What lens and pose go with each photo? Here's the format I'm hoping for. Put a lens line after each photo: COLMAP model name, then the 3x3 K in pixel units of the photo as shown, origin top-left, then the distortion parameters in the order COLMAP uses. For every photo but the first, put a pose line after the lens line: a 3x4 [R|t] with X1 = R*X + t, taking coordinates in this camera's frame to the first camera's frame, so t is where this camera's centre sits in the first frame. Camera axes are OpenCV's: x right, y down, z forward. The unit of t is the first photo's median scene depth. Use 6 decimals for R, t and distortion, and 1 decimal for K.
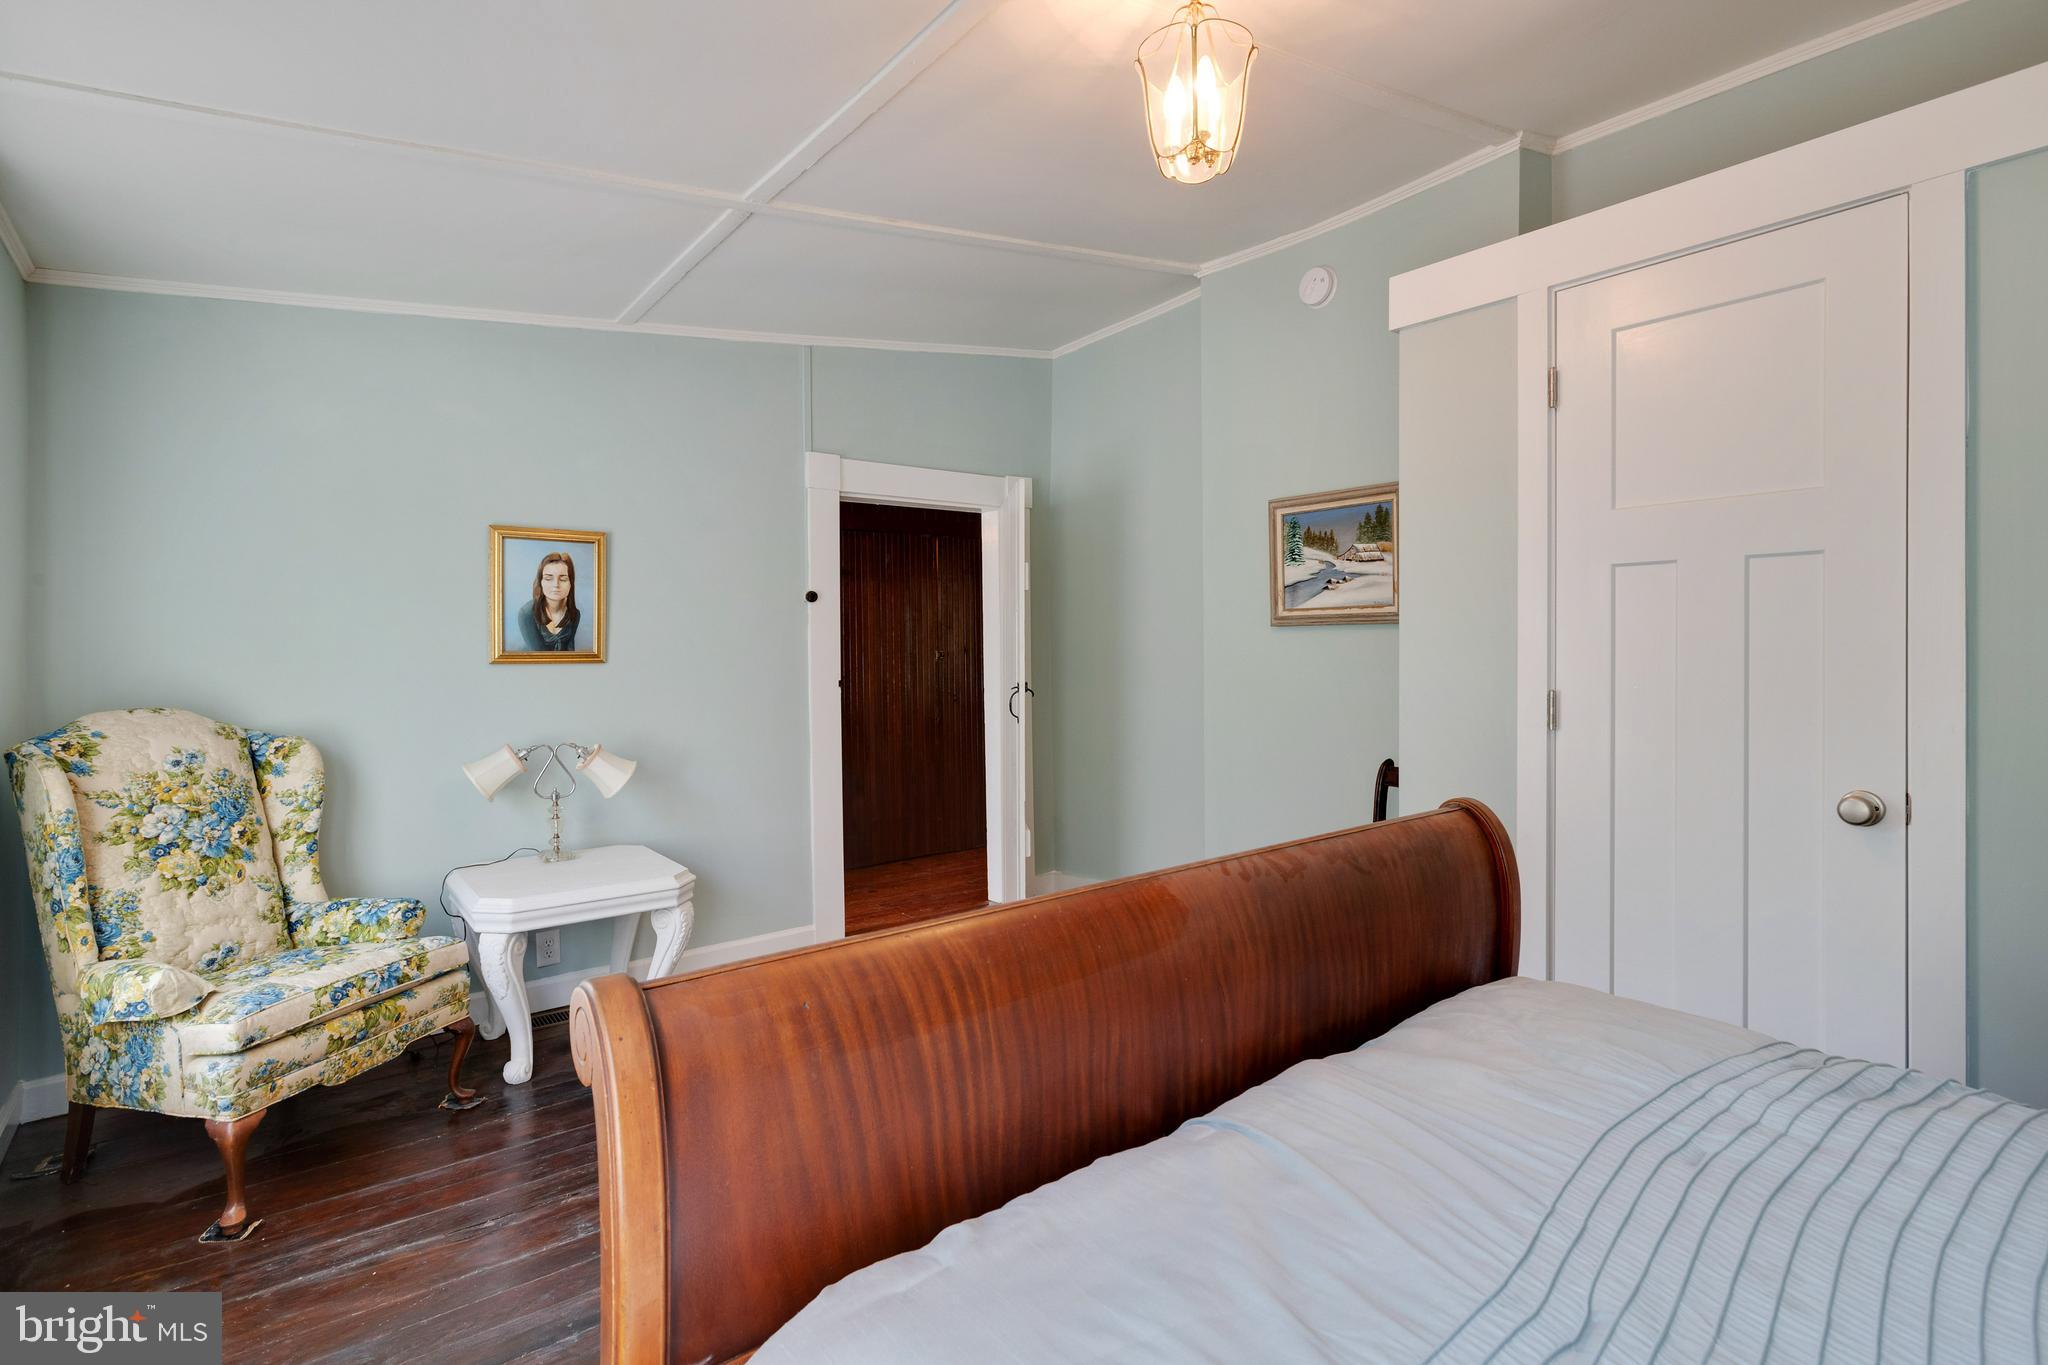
lens RADIAL K [[985.1, 0, 1027.1], [0, 985.1, 675.7], [0, 0, 1]] dist [0.001763, 0.005685]
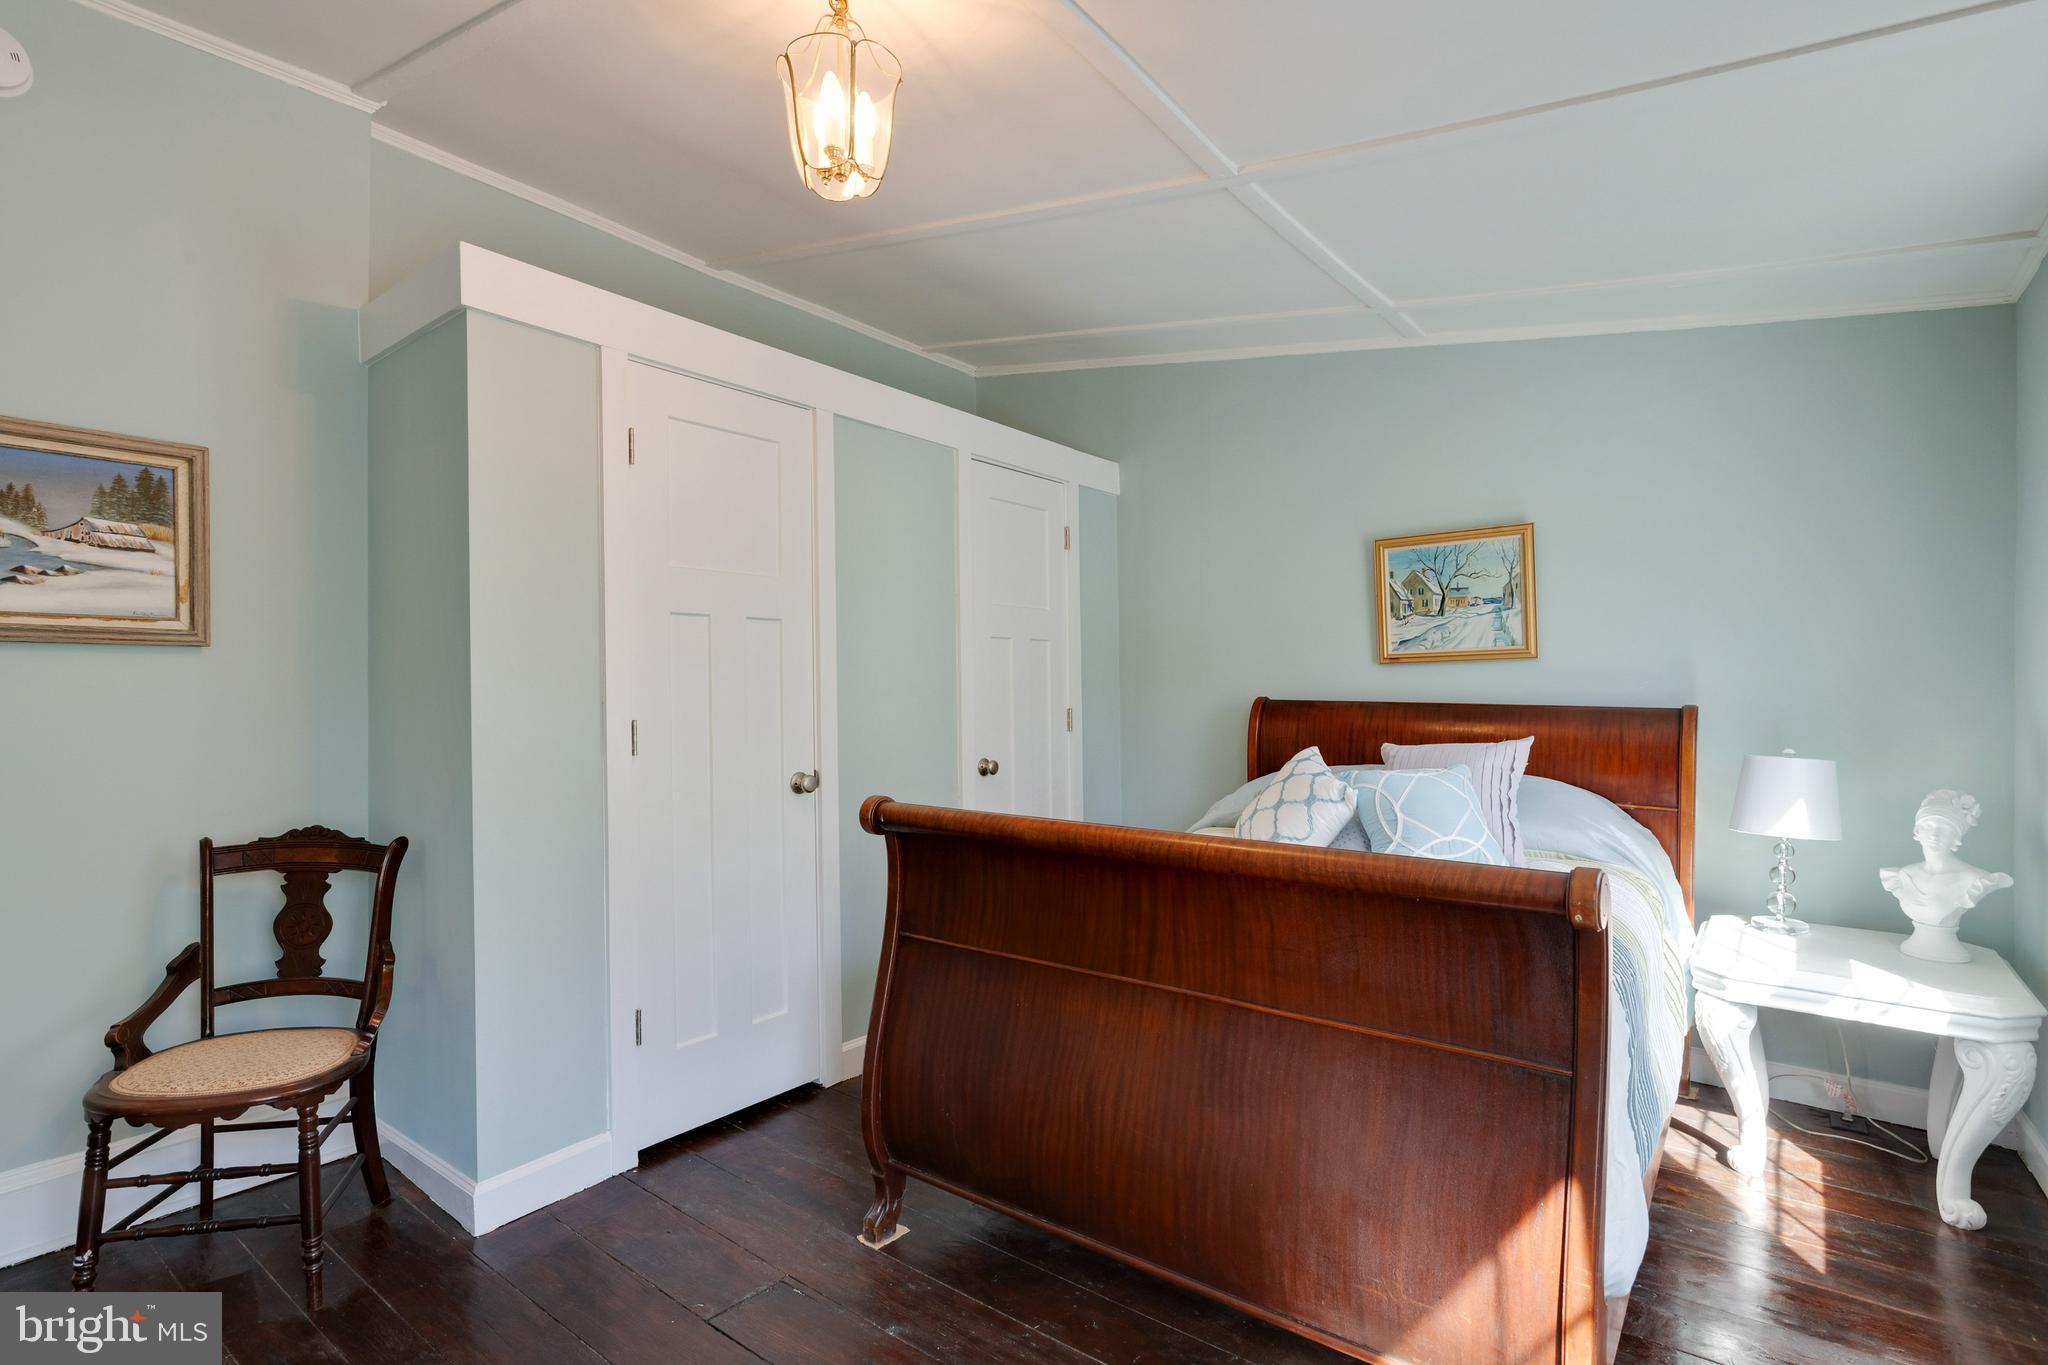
lens RADIAL K [[985.1, 0, 1024.3], [0, 985.1, 693.3], [0, 0, 1]] dist [0.001763, 0.005685]
pose [[-0.229344, -0.013927, 0.973246, -0.435472], [0.022396, 0.999557, 0.019581, -0.019290], [-0.973088, 0.026287, -0.228930, 0.565907]]
